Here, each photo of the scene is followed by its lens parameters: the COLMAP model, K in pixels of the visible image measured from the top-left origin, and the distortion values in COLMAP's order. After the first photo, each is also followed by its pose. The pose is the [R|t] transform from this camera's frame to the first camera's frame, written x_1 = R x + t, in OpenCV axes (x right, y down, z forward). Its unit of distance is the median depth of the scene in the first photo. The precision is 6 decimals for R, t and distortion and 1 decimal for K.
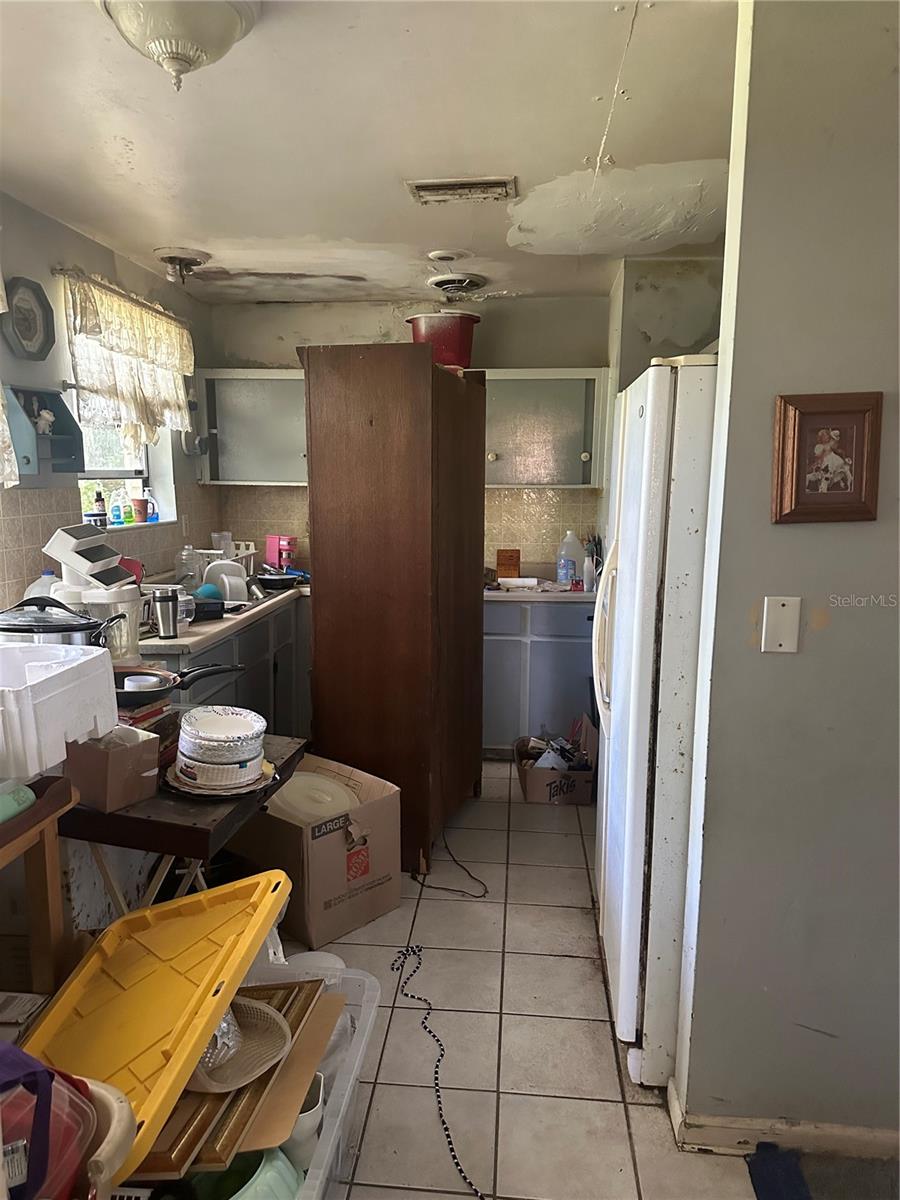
lens RADIAL K [[862.3, 0, 450.2], [0, 862.3, 607.0], [0, 0, 1]] dist [0.062213, -0.089265]
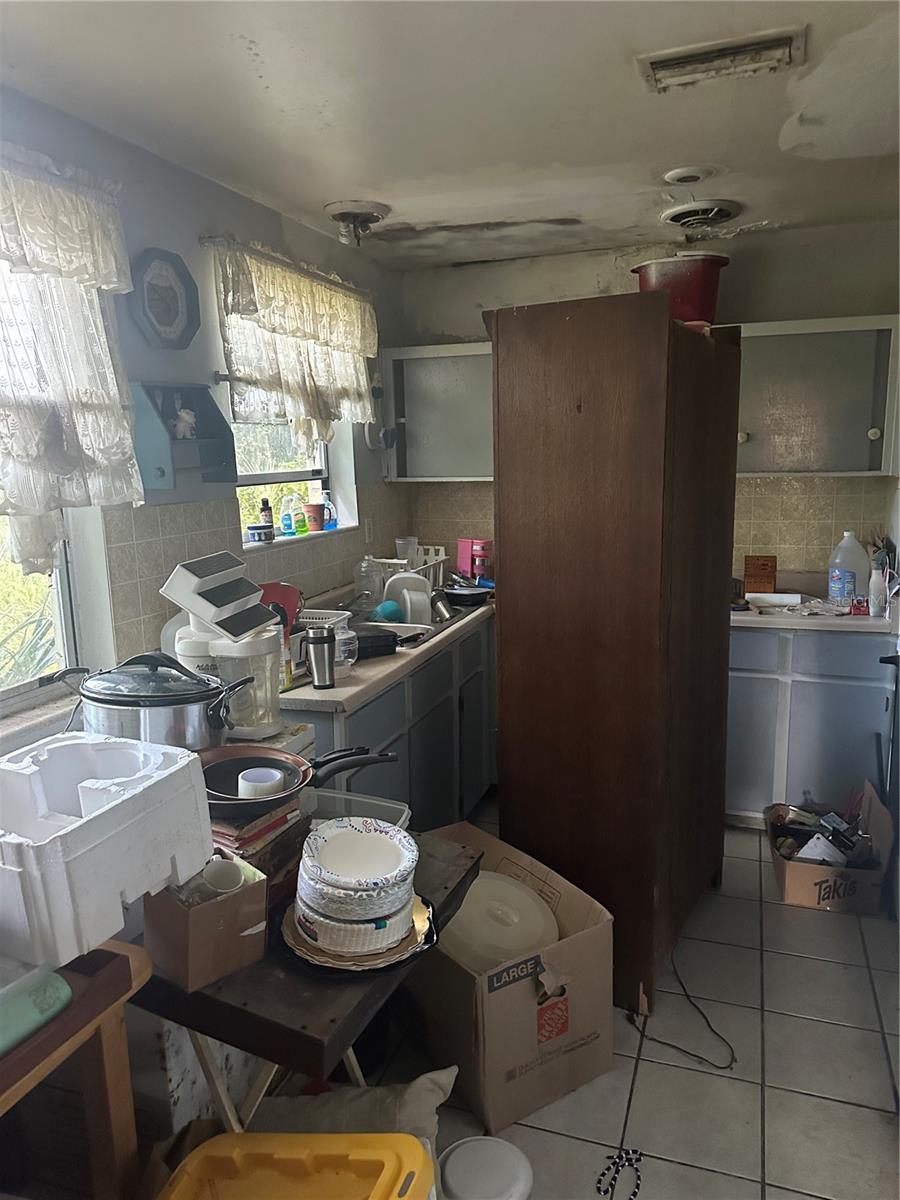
lens RADIAL K [[862.3, 0, 438.6], [0, 862.3, 607.8], [0, 0, 1]] dist [0.062213, -0.089265]
pose [[0.966048, 0.018253, -0.257718, -0.014397], [-0.009723, 0.999363, 0.034334, -0.063440], [0.258180, -0.030662, 0.965610, 0.238808]]
